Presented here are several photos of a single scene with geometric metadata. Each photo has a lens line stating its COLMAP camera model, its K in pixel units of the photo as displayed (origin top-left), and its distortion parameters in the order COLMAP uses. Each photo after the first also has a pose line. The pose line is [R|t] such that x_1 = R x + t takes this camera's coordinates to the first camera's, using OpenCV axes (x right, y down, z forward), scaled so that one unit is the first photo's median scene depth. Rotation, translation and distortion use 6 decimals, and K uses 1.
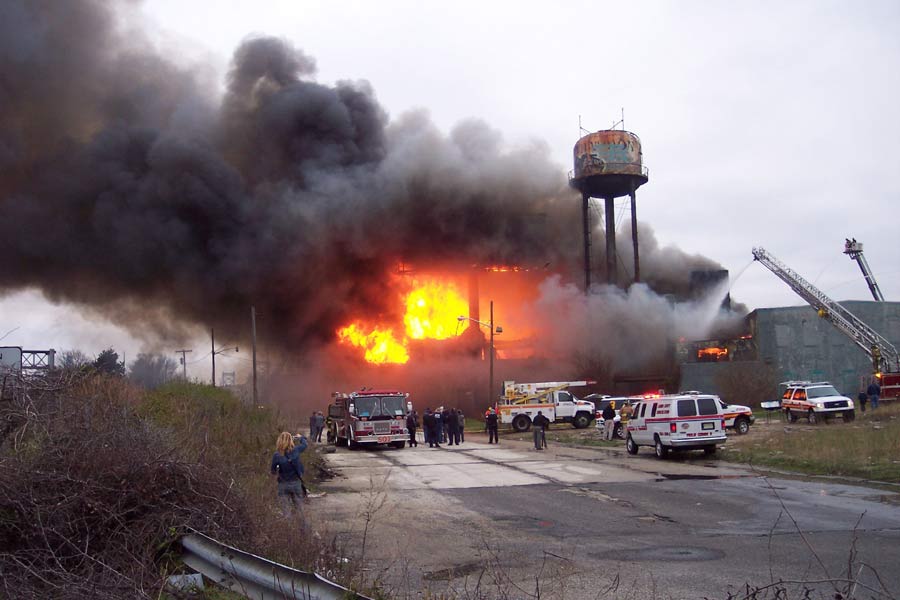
lens RADIAL K [[1028.9, 0, 450.0], [0, 1028.9, 300.0], [0, 0, 1]] dist [-0.146697, 0.228672]
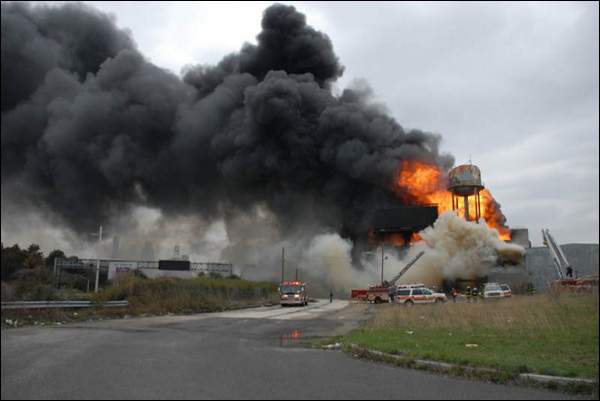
lens RADIAL K [[467.6, 0, 300.0], [0, 467.6, 200.5], [0, 0, 1]] dist [-0.162443, 0.113779]
pose [[0.941800, -0.028071, -0.334999, 0.249534], [-0.002115, 0.995993, -0.089407, -0.005790], [0.336166, 0.084912, 0.937967, -0.041558]]
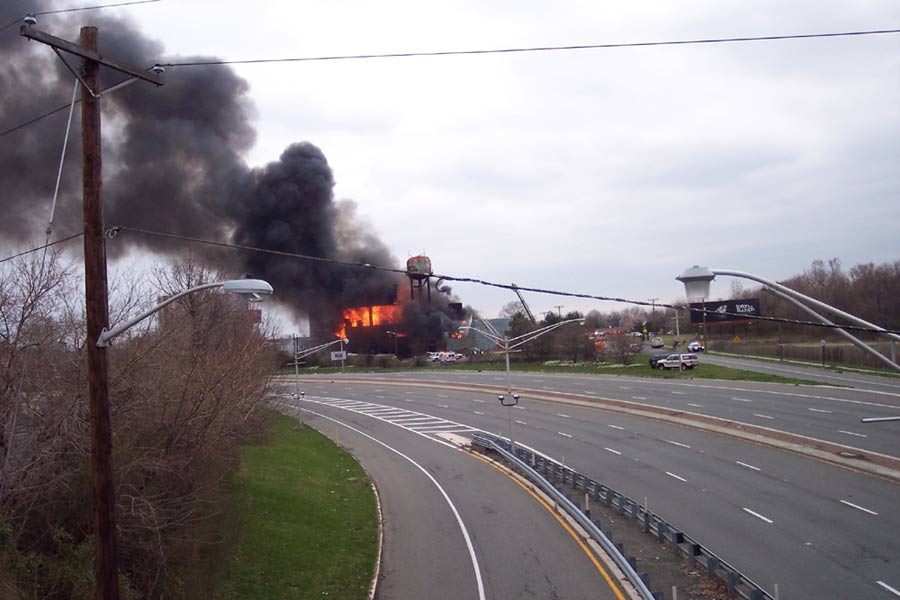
lens RADIAL K [[1028.9, 0, 450.0], [0, 1028.9, 300.0], [0, 0, 1]] dist [-0.146697, 0.228672]
pose [[0.972238, -0.033785, 0.231540, -0.699957], [0.020445, 0.998002, 0.059776, -0.351995], [-0.233097, -0.053383, 0.970987, -2.945856]]
